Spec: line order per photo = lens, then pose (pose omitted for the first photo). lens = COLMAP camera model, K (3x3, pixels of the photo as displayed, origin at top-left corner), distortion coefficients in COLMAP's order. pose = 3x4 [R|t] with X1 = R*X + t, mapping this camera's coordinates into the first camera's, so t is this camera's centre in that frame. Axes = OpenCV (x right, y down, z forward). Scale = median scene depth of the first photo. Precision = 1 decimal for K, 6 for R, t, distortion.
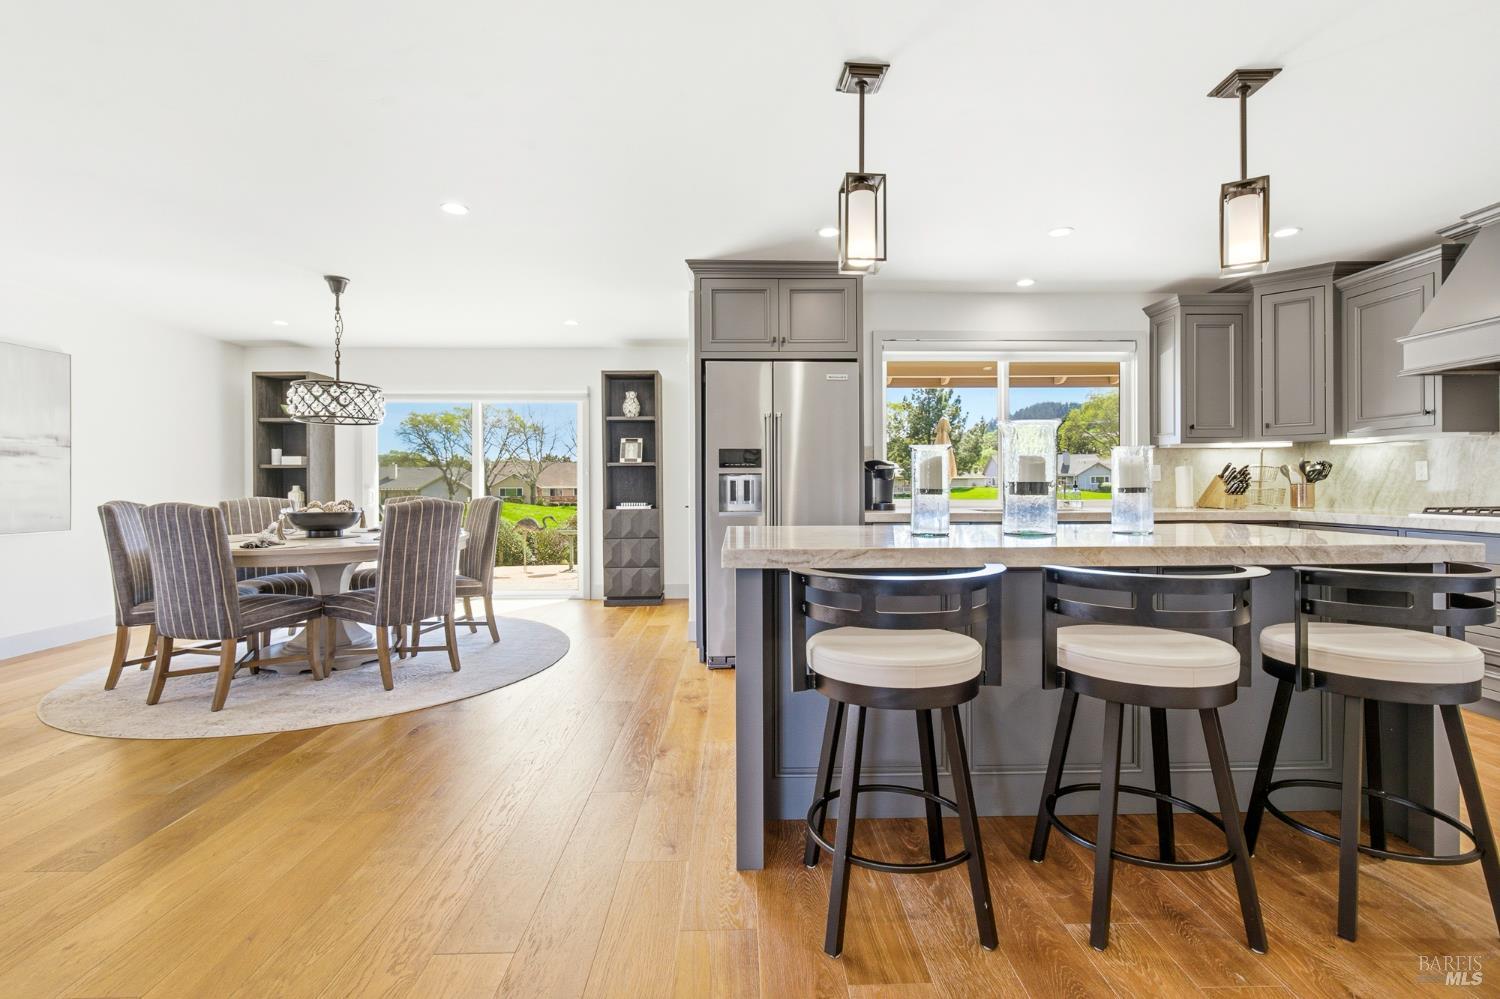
lens RADIAL K [[679.4, 0, 732.5], [0, 679.4, 492.0], [0, 0, 1]] dist [0.003047, 0.000325]
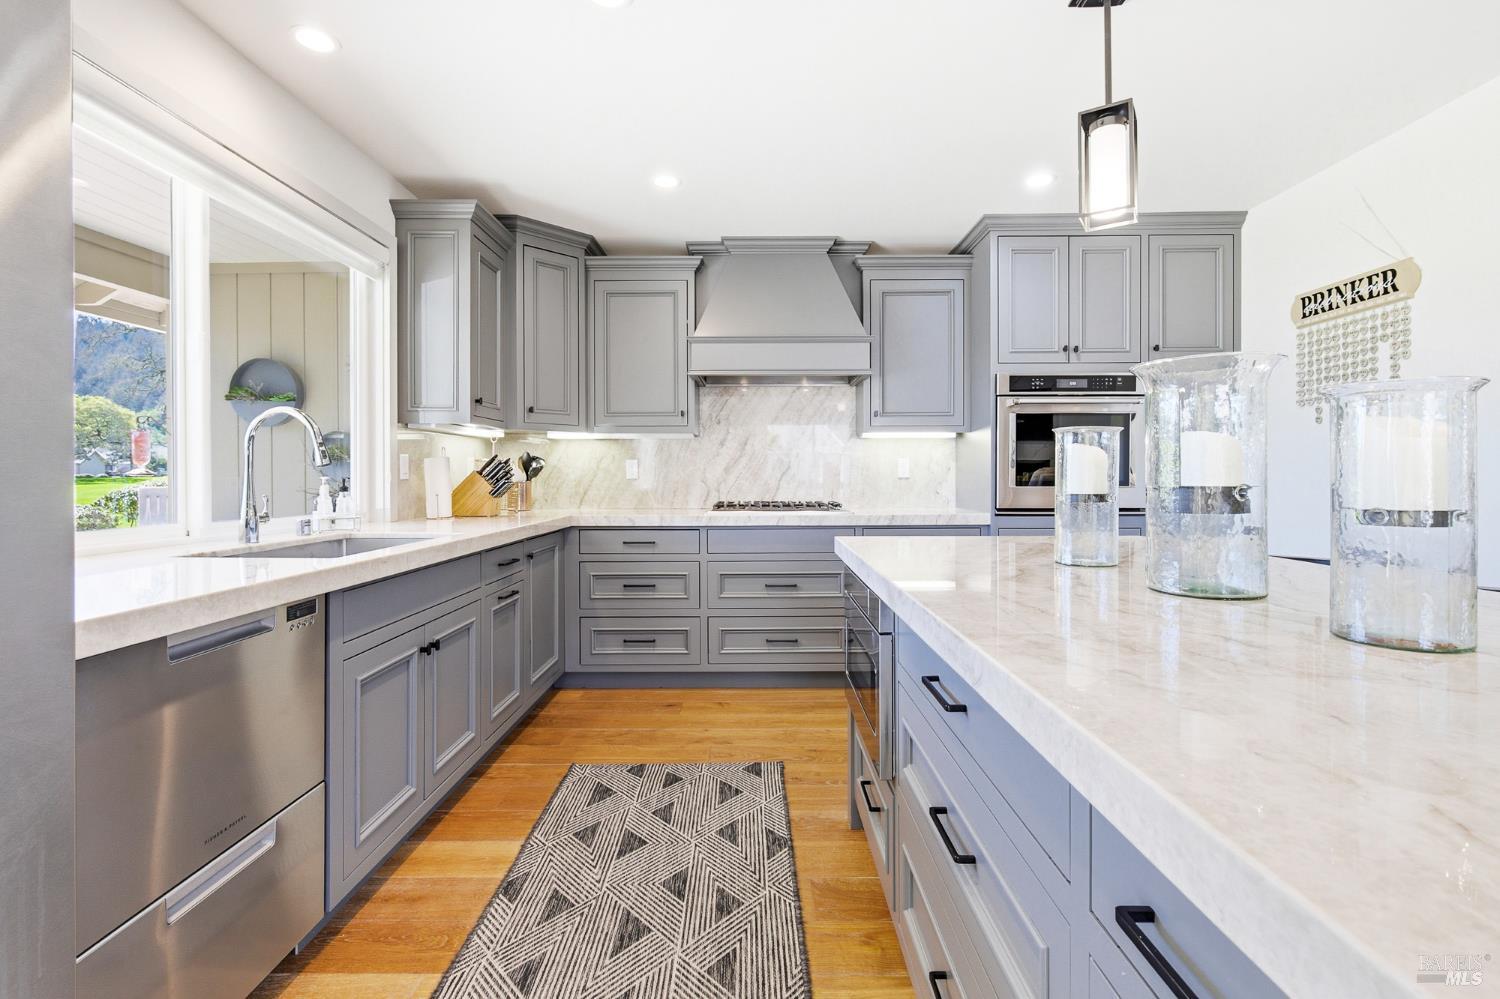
lens RADIAL K [[698.2, 0, 745.8], [0, 698.2, 475.1], [0, 0, 1]] dist [0.000359, 0.000122]
pose [[-0.001016, 0.006573, 0.999978, -0.034926], [0.012559, 0.999900, -0.006559, -0.012352], [-0.999921, 0.012552, -0.001099, 0.769830]]
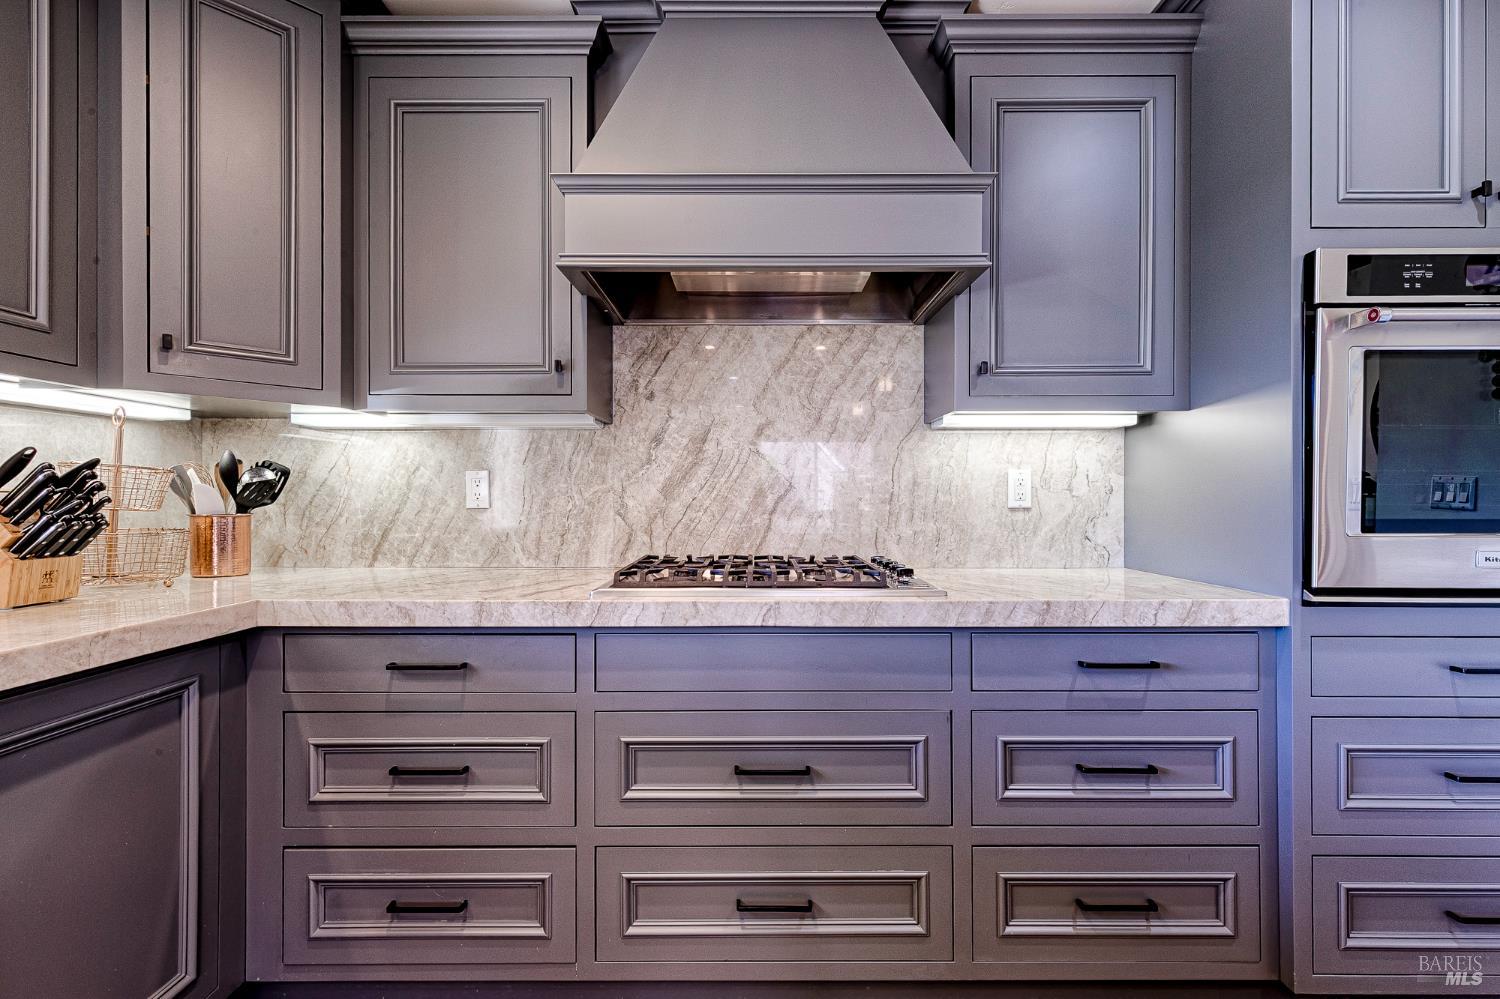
lens RADIAL K [[650.9, 0, 750.0], [0, 650.9, 499.5], [0, 0, 1]] dist [0.000497, -0.000024]
pose [[-0.012957, 0.005353, 0.999902, 0.480928], [0.010282, 0.999934, -0.005220, -0.017397], [-0.999863, 0.010213, -0.013011, 0.742736]]
